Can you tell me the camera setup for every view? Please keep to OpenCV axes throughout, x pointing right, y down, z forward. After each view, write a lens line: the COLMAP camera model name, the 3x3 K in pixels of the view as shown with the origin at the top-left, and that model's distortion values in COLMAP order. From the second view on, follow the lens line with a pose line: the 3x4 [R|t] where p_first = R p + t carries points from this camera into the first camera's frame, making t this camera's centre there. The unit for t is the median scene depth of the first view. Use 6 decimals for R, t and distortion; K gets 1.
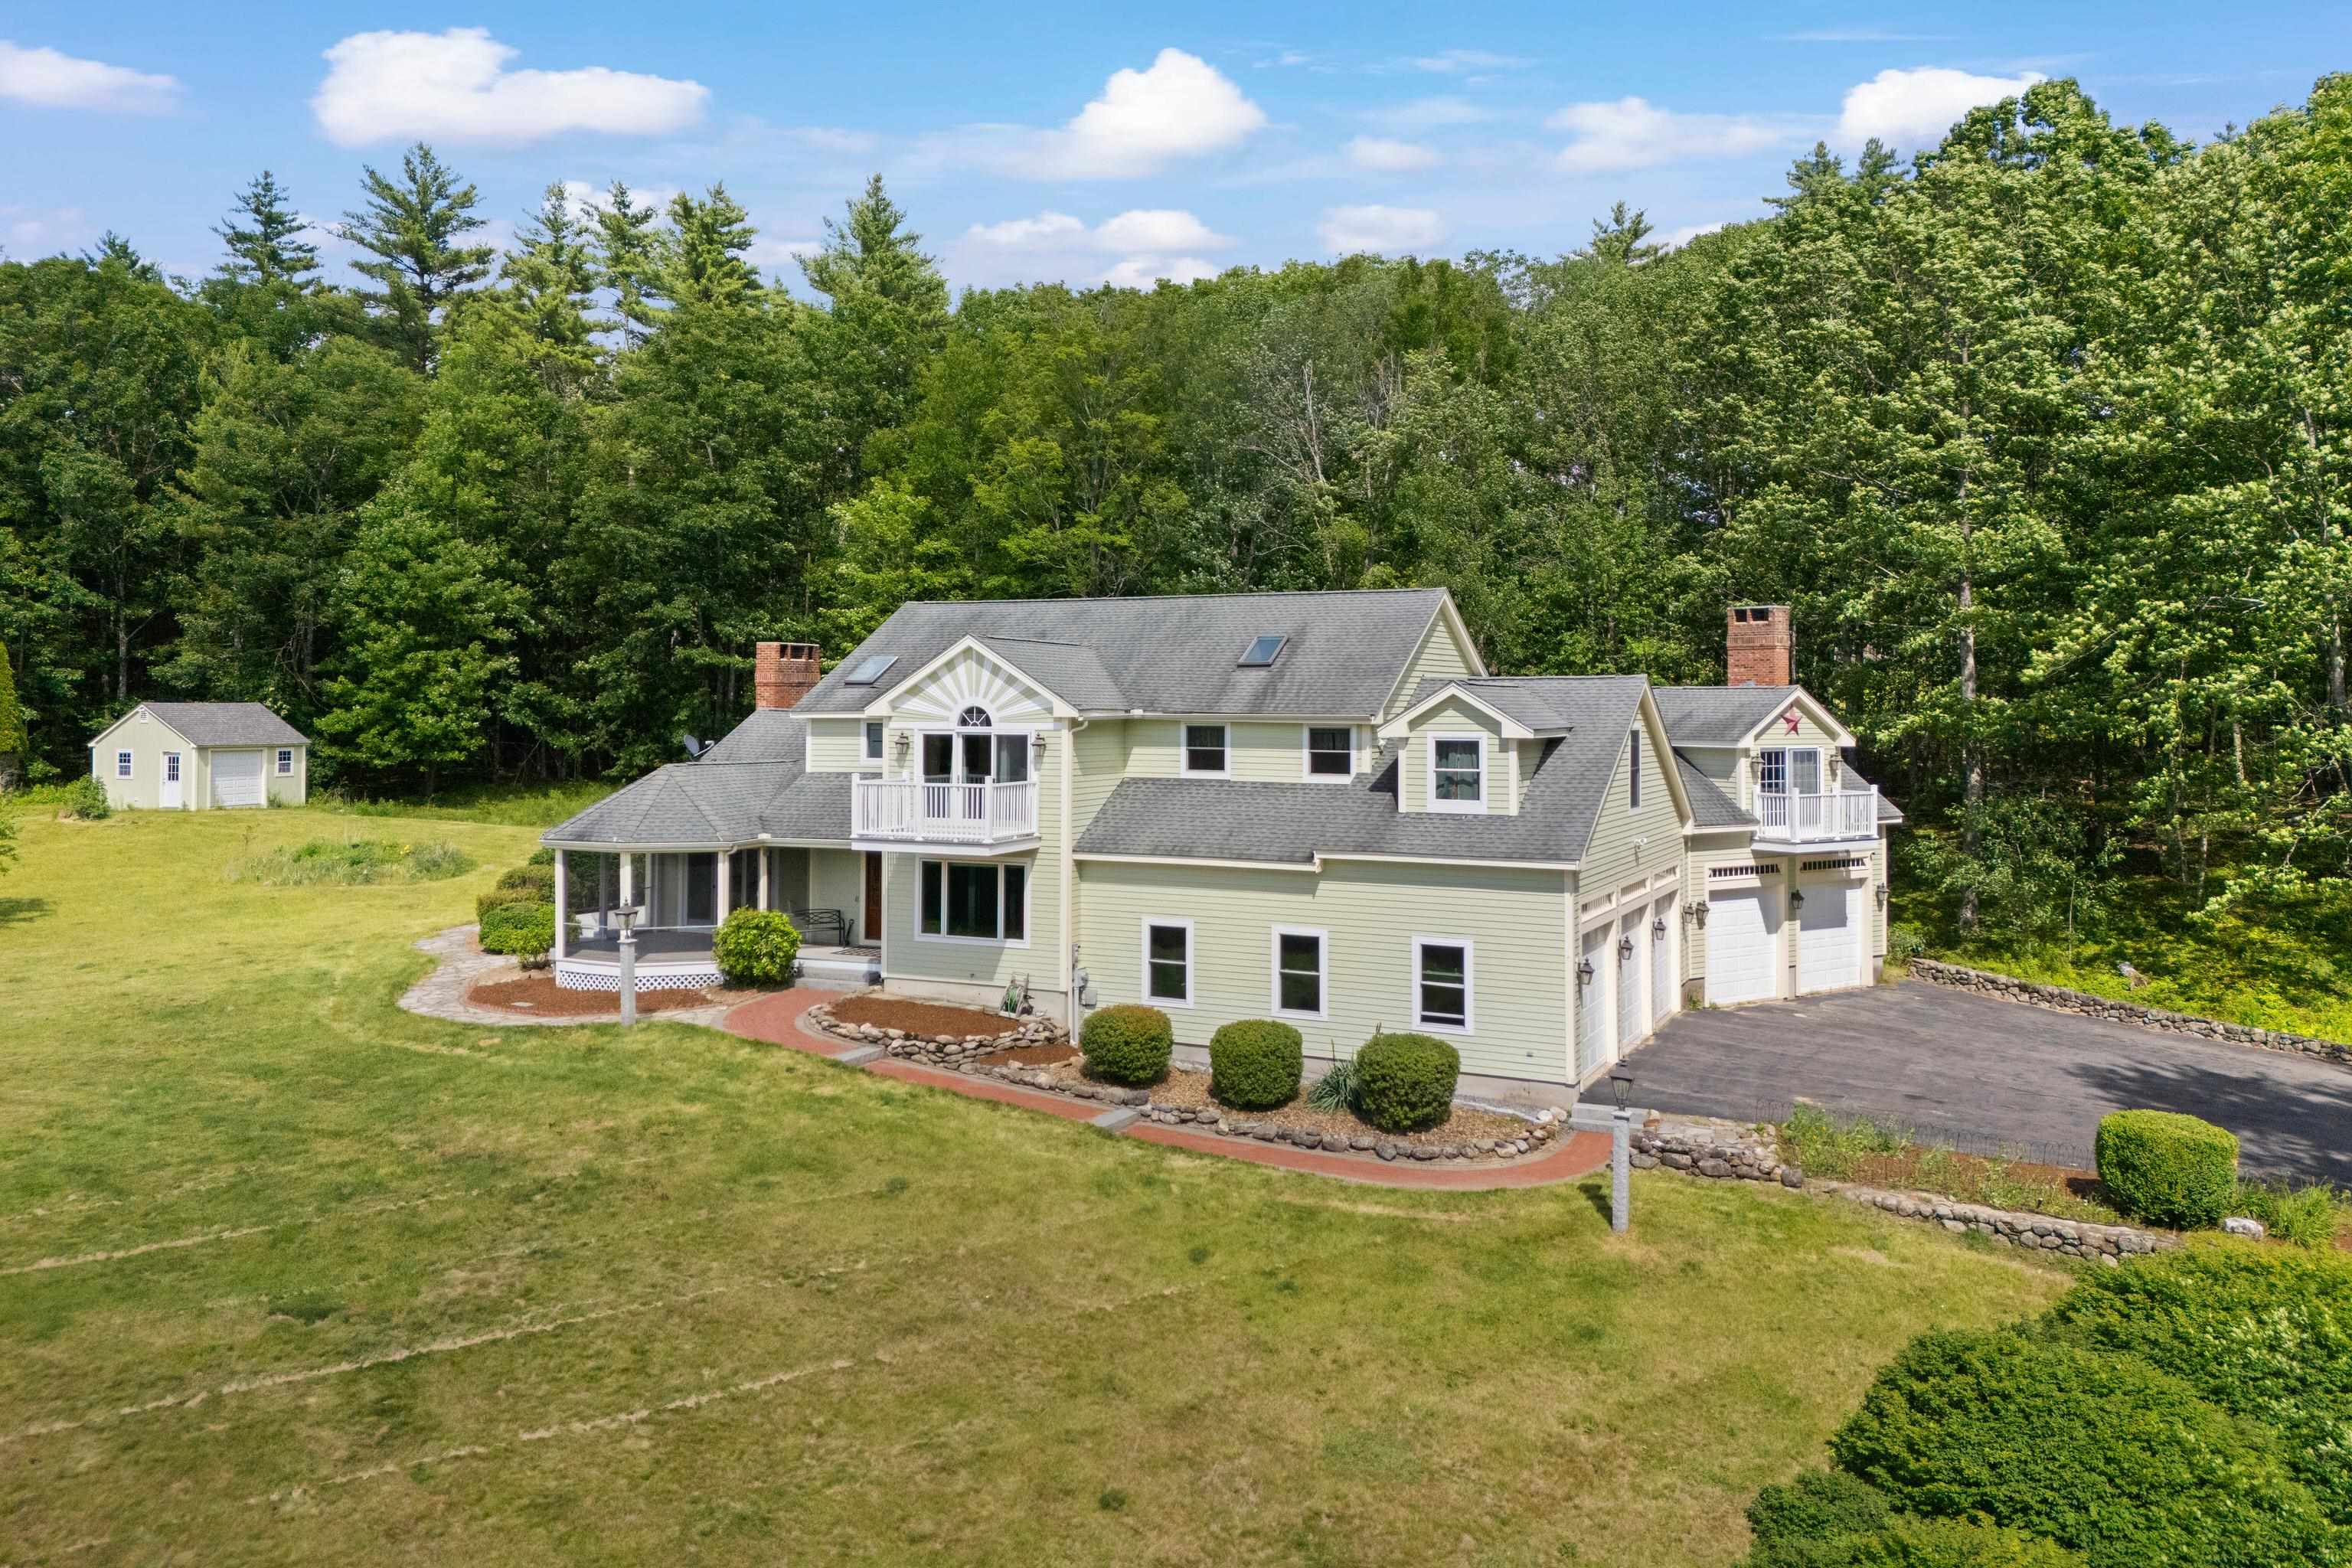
lens RADIAL K [[1664.1, 0, 1186.3], [0, 1664.1, 639.7], [0, 0, 1]] dist [0.071423, -0.063962]
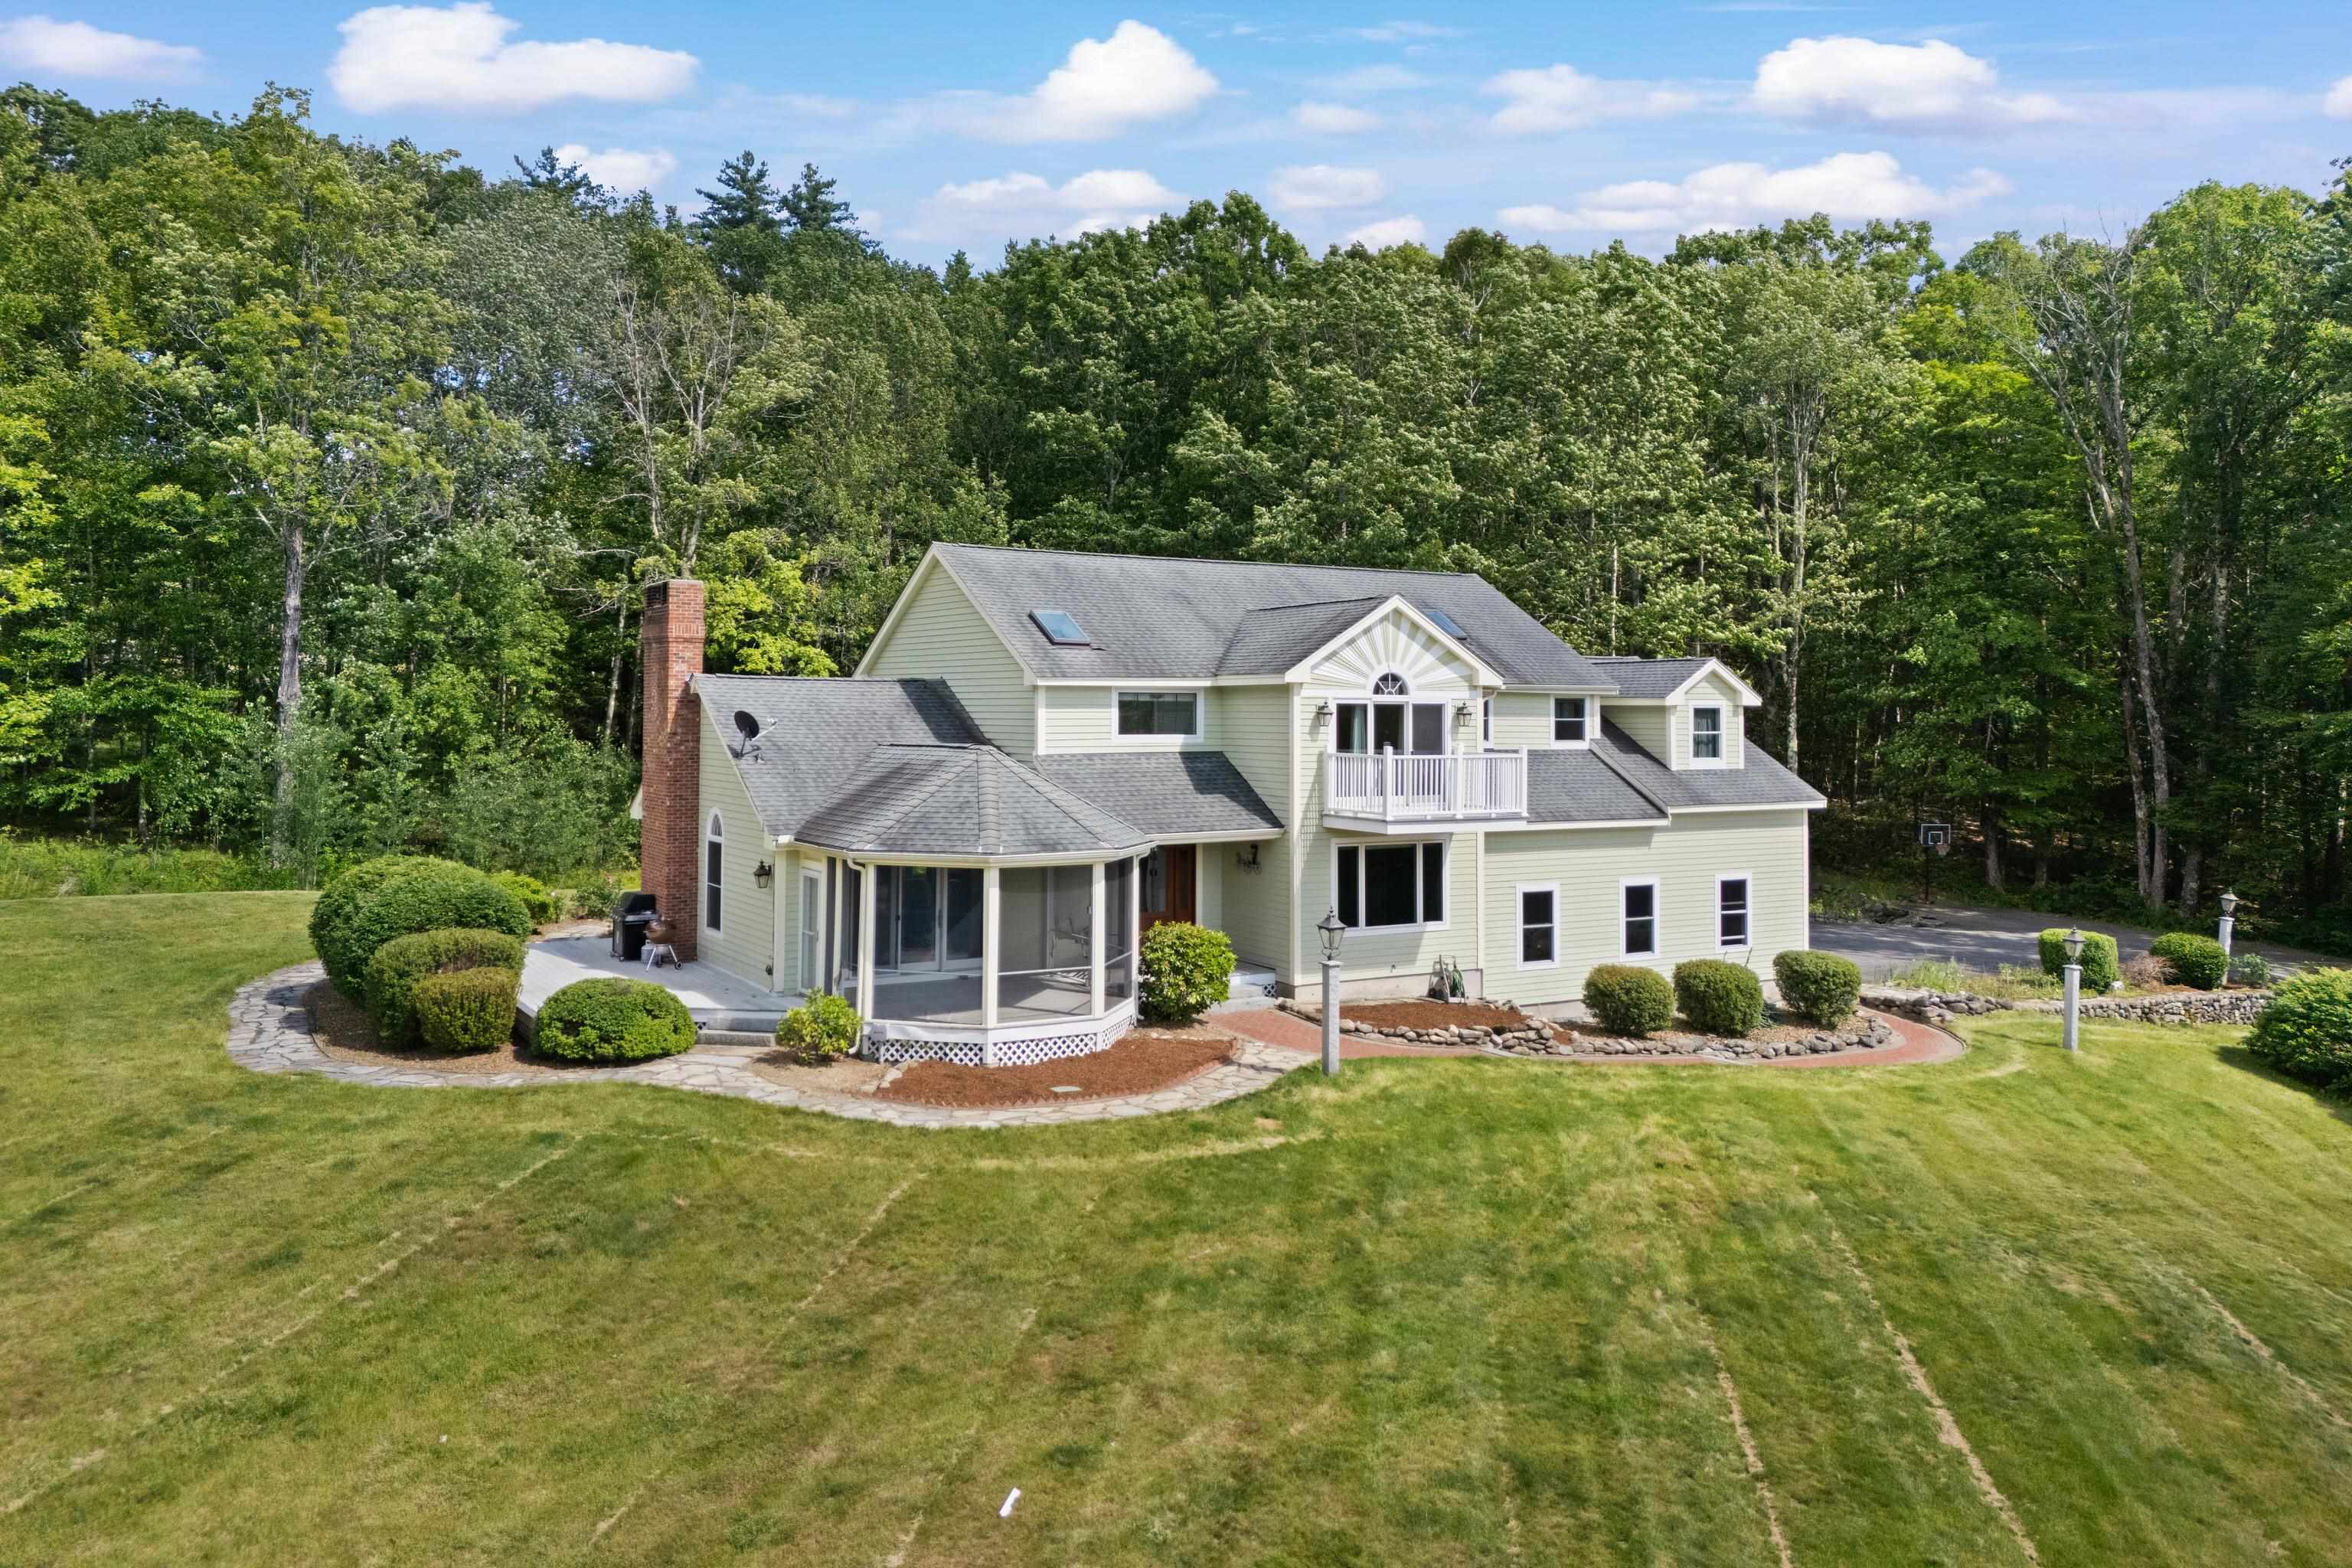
lens RADIAL K [[1683.6, 0, 1149.9], [0, 1683.6, 624.3], [0, 0, 1]] dist [0.064539, -0.049308]
pose [[0.568361, 0.040897, 0.821762, -0.985179], [-0.037035, 0.999023, -0.024105, 0.041300], [-0.821945, -0.016733, 0.569320, 0.592530]]
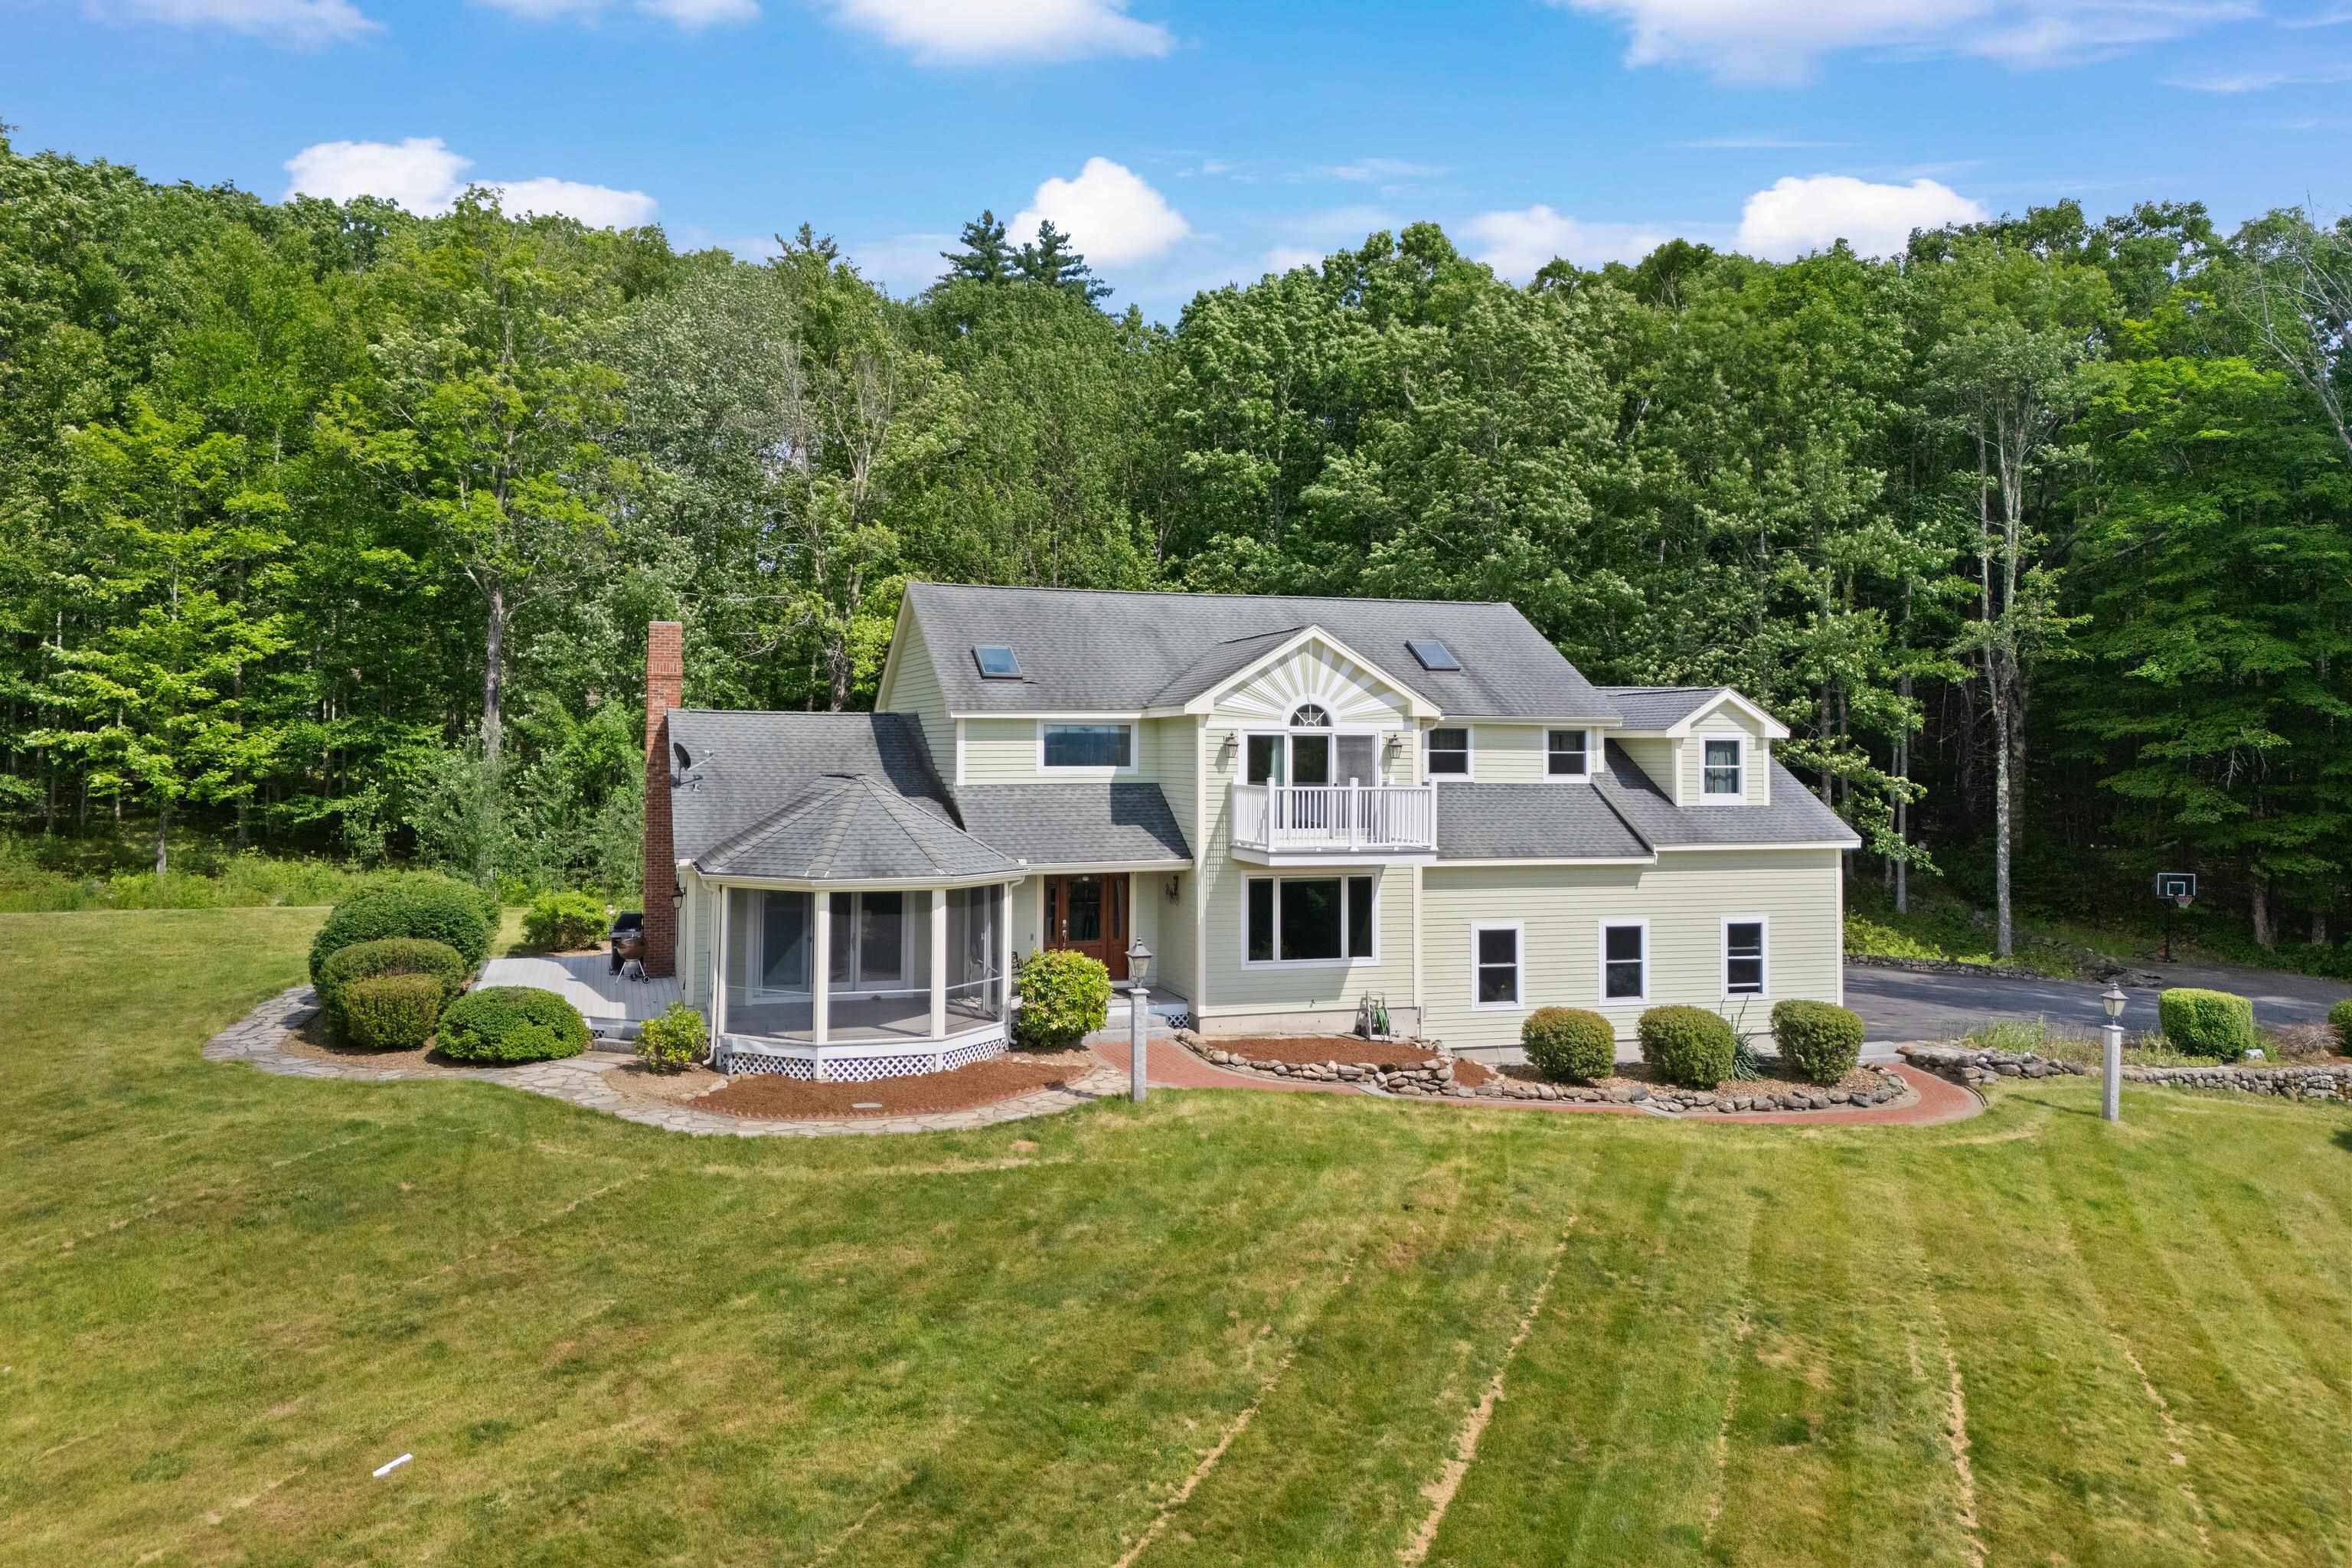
lens RADIAL K [[1681.7, 0, 1158.4], [0, 1681.7, 660.3], [0, 0, 1]] dist [0.062205, -0.050339]
pose [[0.730596, 0.035543, 0.681884, -0.827823], [-0.030249, 0.999349, -0.019681, 0.037494], [-0.682140, -0.006247, 0.731195, 0.396251]]
